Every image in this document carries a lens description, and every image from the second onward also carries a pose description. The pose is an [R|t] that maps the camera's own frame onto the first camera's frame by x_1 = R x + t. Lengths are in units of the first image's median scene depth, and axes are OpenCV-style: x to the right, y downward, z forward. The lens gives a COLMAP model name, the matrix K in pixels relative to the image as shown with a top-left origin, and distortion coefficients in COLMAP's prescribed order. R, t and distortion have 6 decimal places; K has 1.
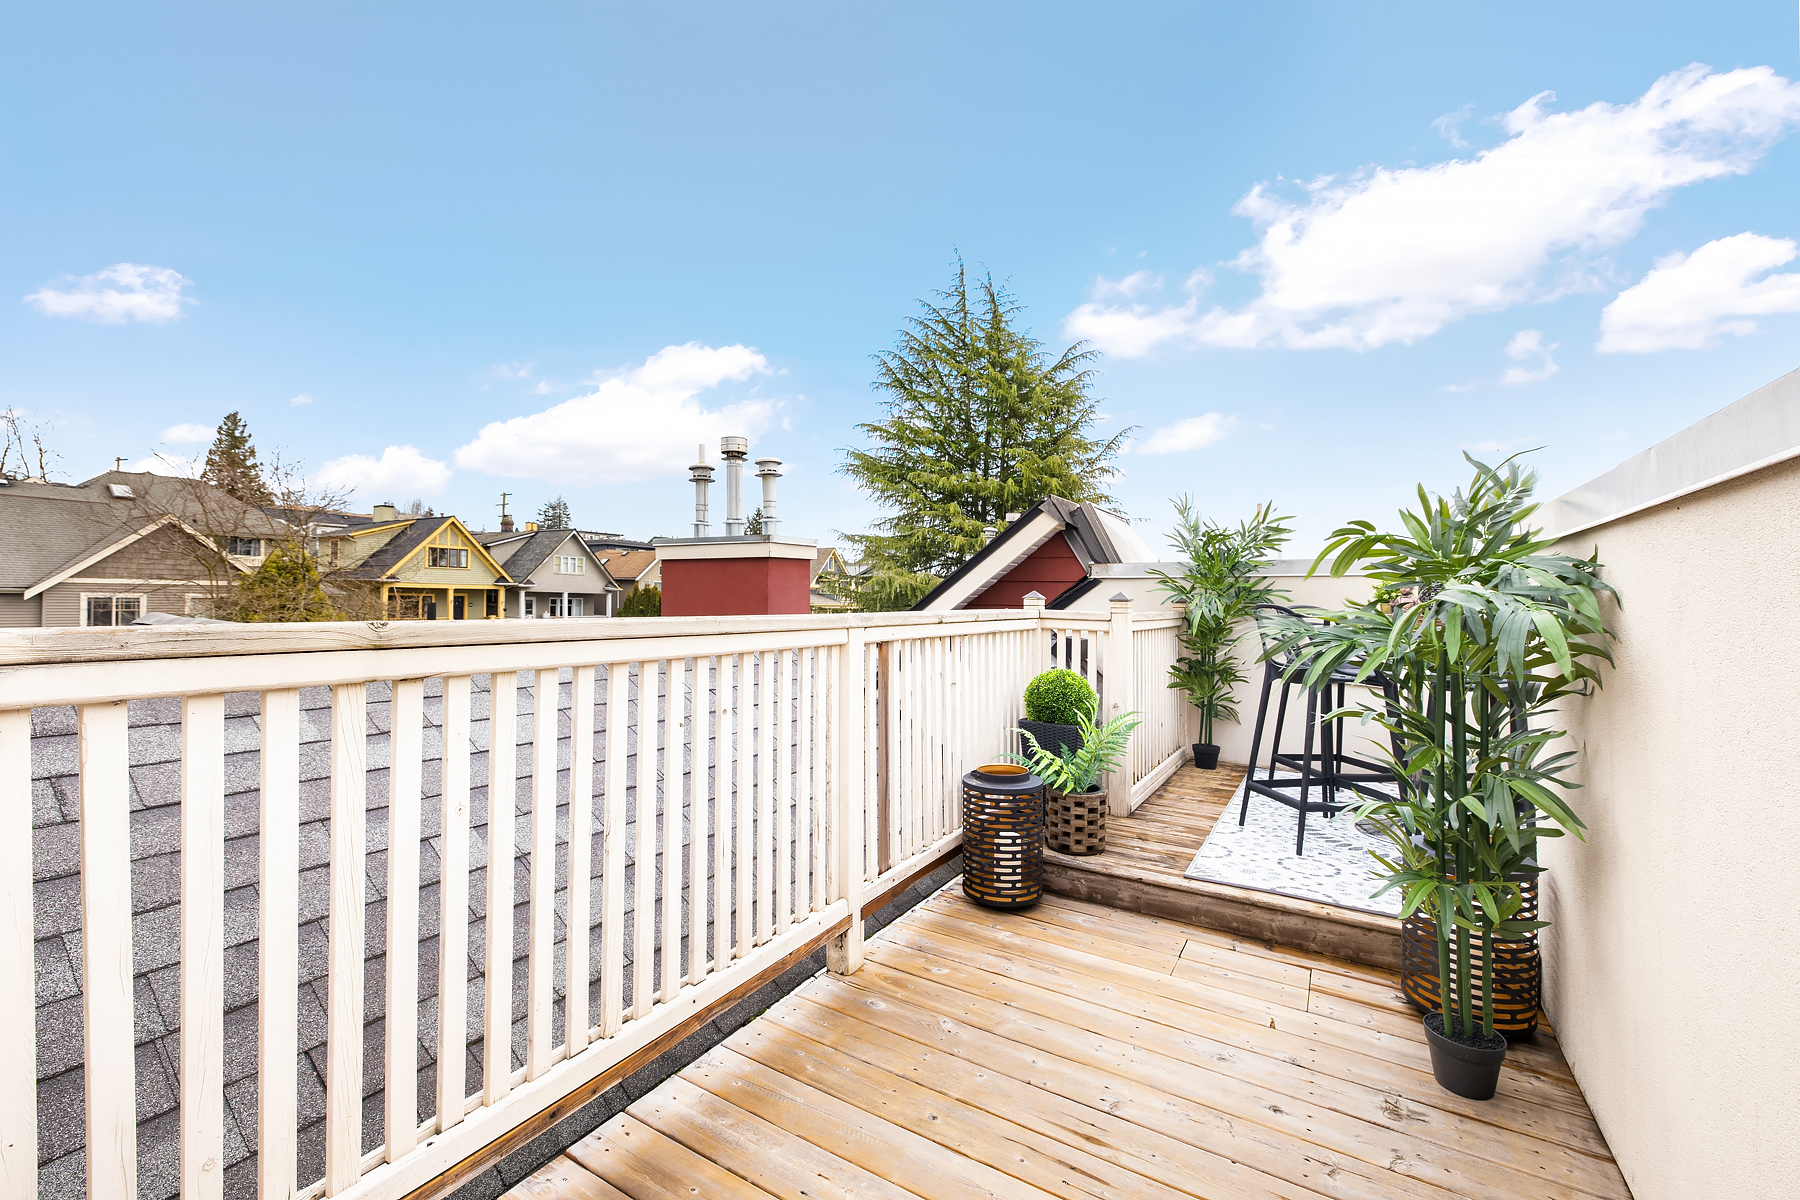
lens RADIAL K [[751.4, 0, 898.7], [0, 751.4, 597.1], [0, 0, 1]] dist [0.001467, -0.000166]
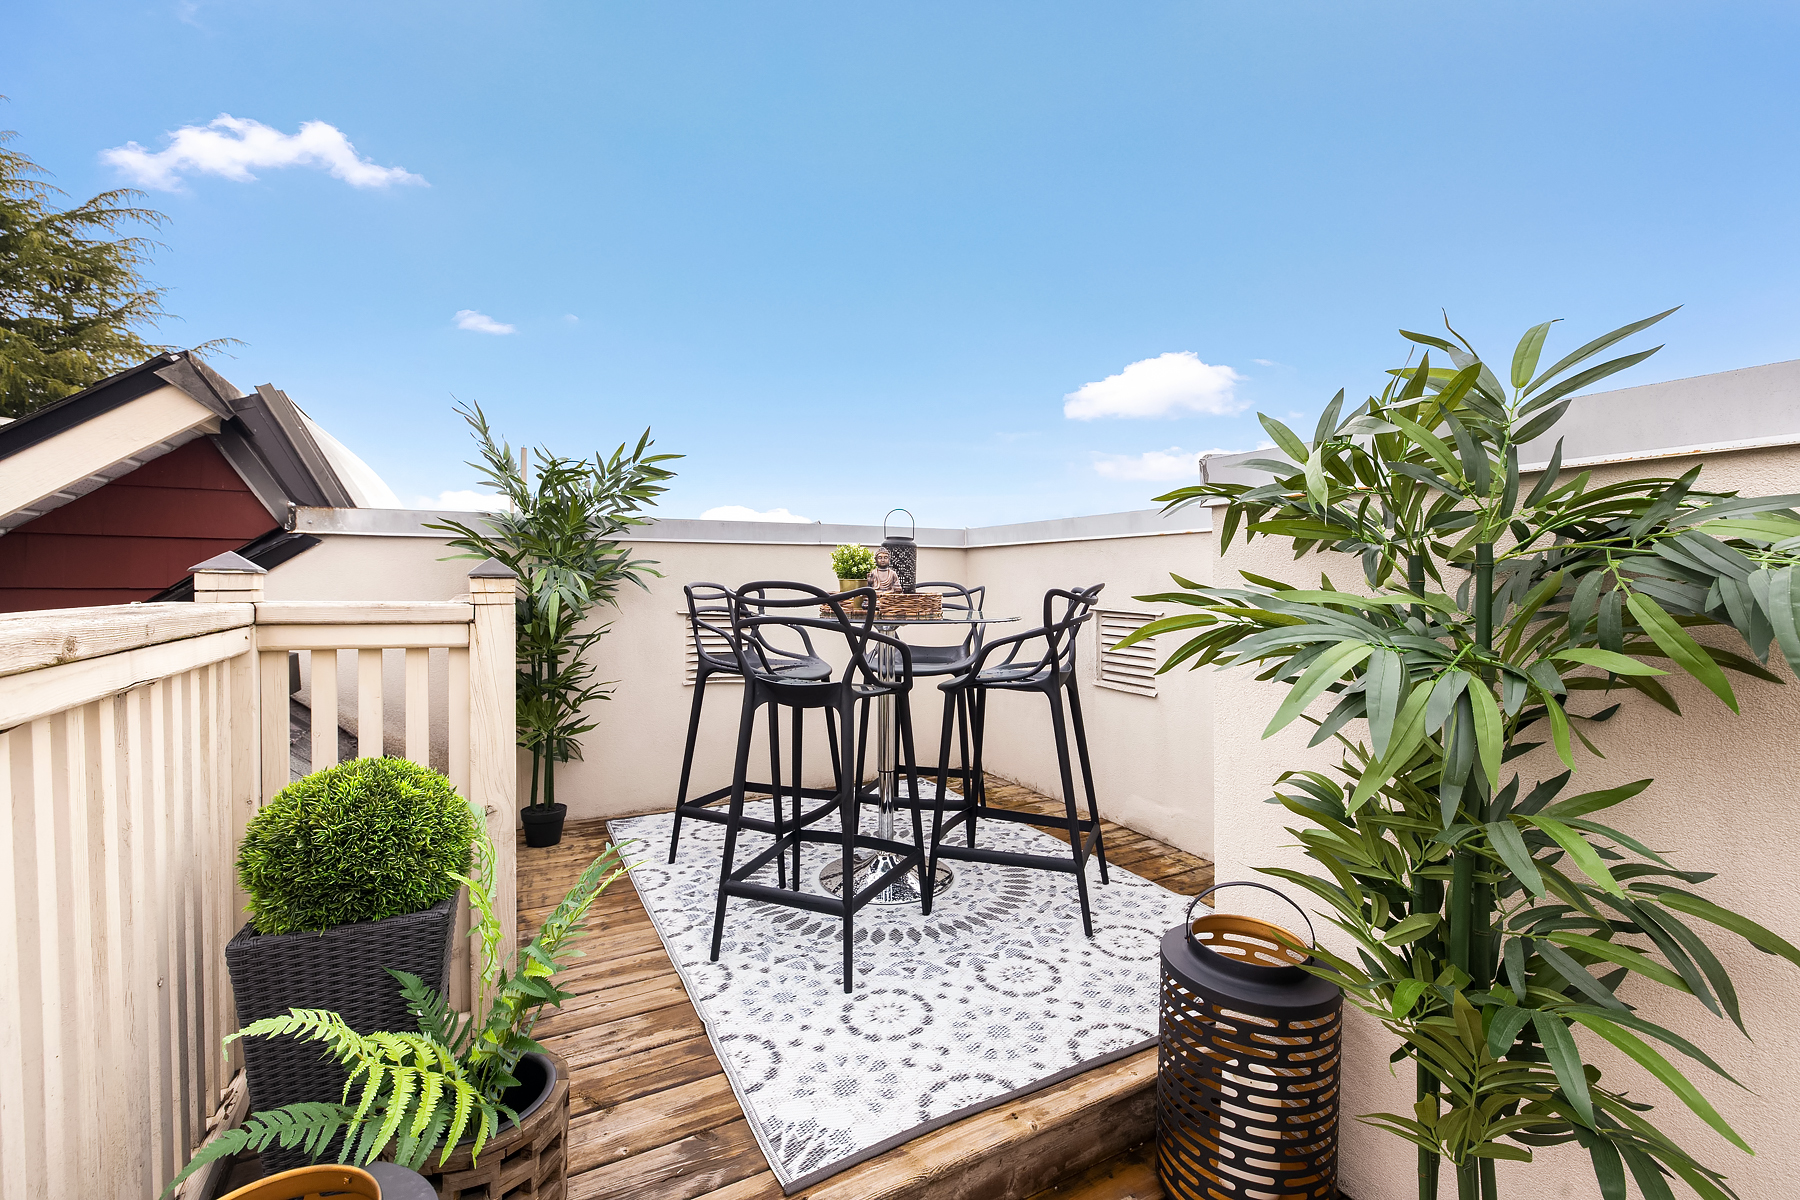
lens RADIAL K [[751.4, 0, 900.1], [0, 751.4, 591.4], [0, 0, 1]] dist [0.001467, -0.000166]
pose [[0.504319, -0.020373, 0.863277, 0.021286], [-0.002409, 0.999685, 0.025000, 0.001159], [-0.863514, -0.014688, 0.504111, 0.450074]]
